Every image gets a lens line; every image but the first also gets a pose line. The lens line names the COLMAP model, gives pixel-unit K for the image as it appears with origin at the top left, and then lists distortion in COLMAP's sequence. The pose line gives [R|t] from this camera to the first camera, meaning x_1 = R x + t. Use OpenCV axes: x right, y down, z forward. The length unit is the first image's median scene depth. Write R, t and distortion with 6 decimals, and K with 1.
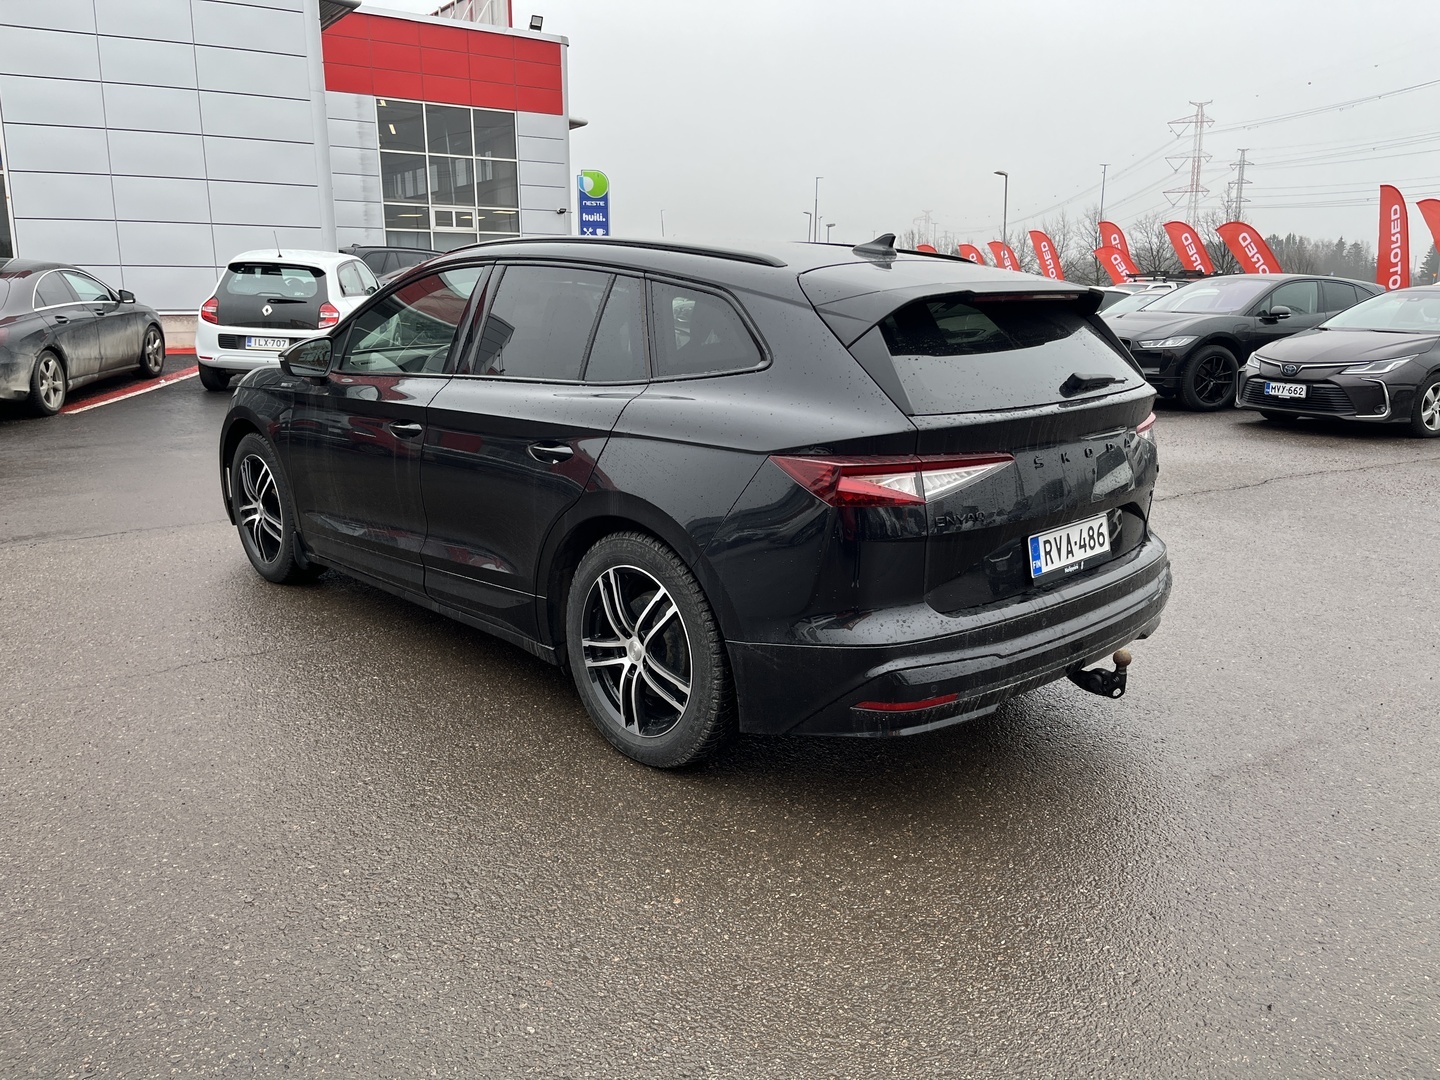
lens RADIAL K [[1154.2, 0, 720.0], [0, 1154.2, 540.0], [0, 0, 1]] dist [-0.004291, -0.002075]
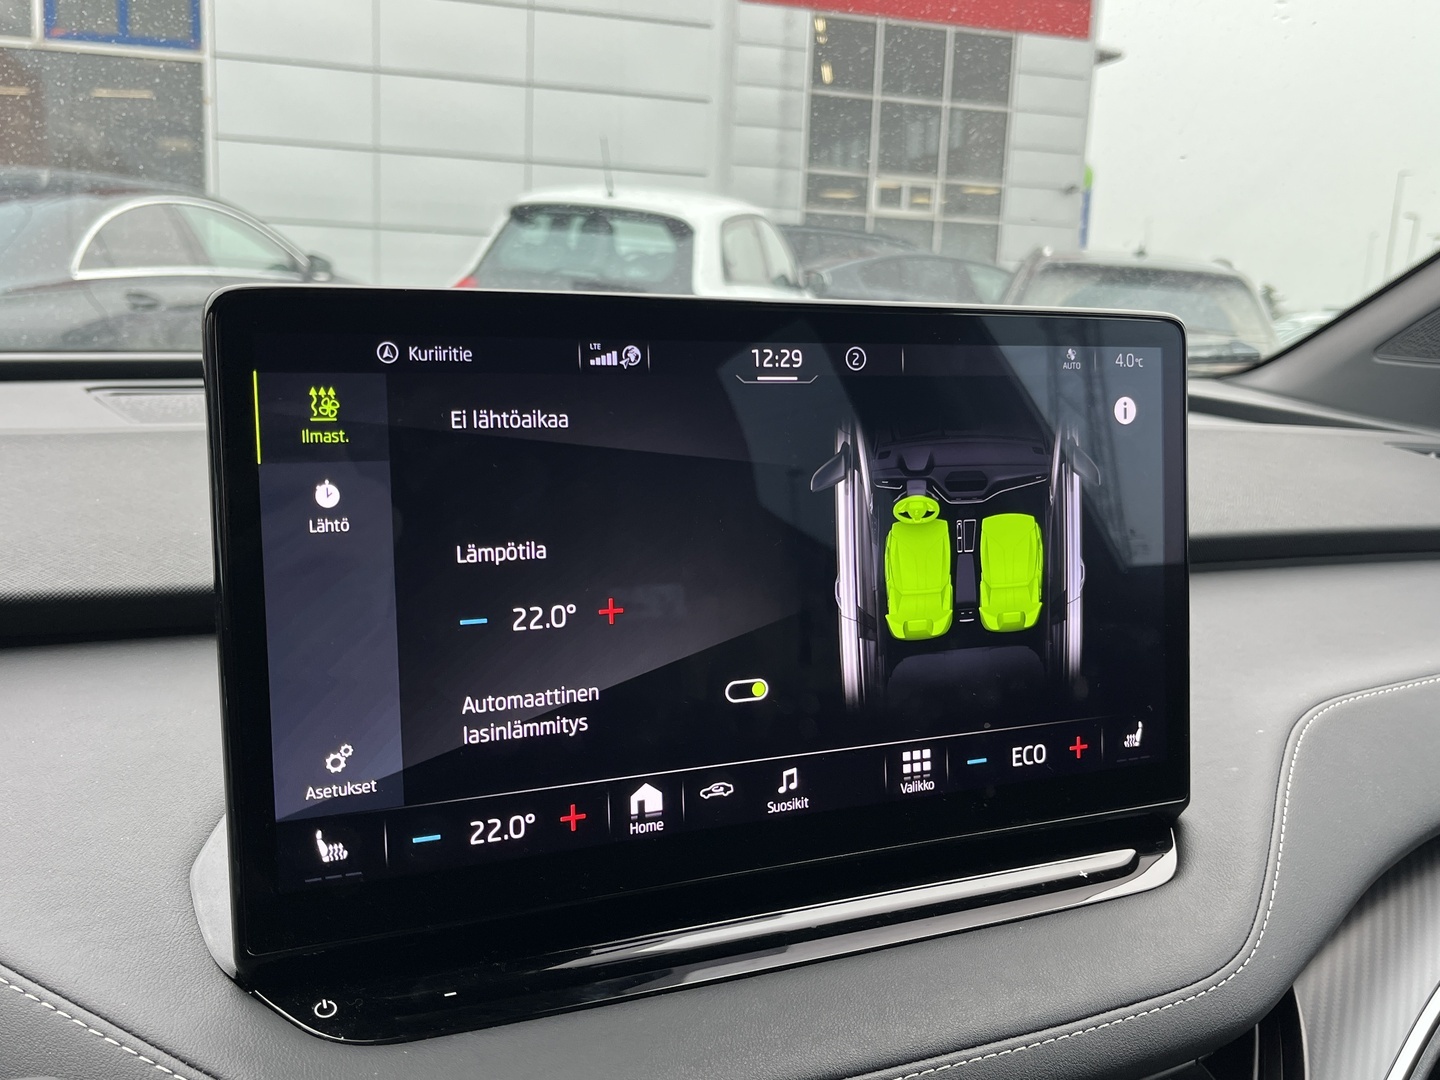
lens RADIAL K [[1297.7, 0, 720.0], [0, 1297.7, 540.0], [0, 0, 1]] dist [0.006330, -0.010883]
pose [[0.946760, 0.095621, -0.307413, -0.145174], [-0.109604, 0.993566, -0.028506, -0.084575], [0.302709, 0.060682, 0.951149, 0.467939]]
